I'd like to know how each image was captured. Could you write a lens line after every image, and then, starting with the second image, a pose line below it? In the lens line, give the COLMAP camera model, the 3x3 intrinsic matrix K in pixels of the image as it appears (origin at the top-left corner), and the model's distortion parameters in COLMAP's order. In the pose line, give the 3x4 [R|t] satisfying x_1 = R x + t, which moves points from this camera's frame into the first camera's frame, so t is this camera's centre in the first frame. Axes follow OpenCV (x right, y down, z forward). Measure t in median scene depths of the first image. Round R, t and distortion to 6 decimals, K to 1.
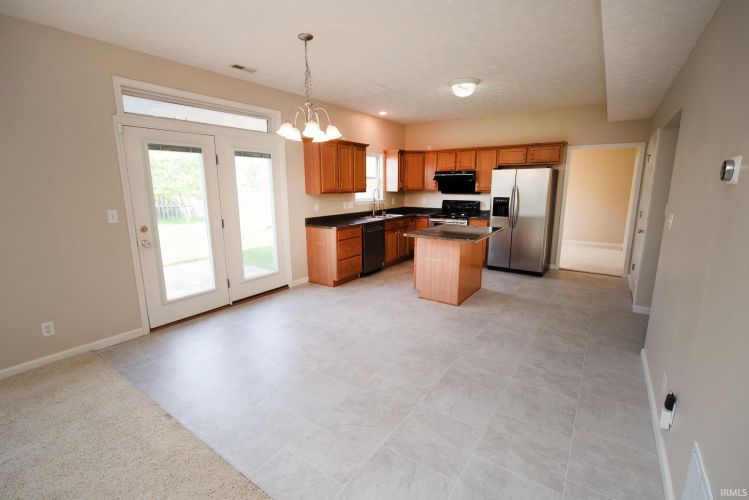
lens RADIAL K [[333.9, 0, 370.2], [0, 333.9, 252.7], [0, 0, 1]] dist [-0.004015, -0.000188]
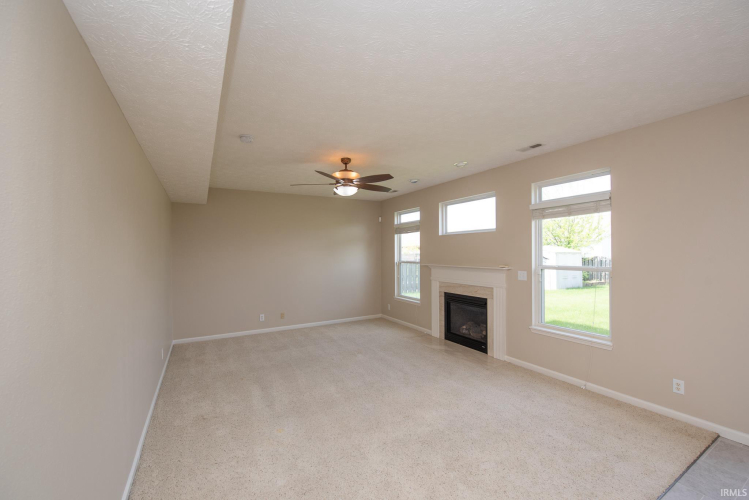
lens RADIAL K [[307.8, 0, 373.3], [0, 307.8, 252.9], [0, 0, 1]] dist [-0.018537, -0.001141]
pose [[-0.426484, 0.011238, -0.904425, 0.171106], [-0.168723, 0.981383, 0.091756, -0.062325], [0.888619, 0.191730, -0.416648, 0.250585]]
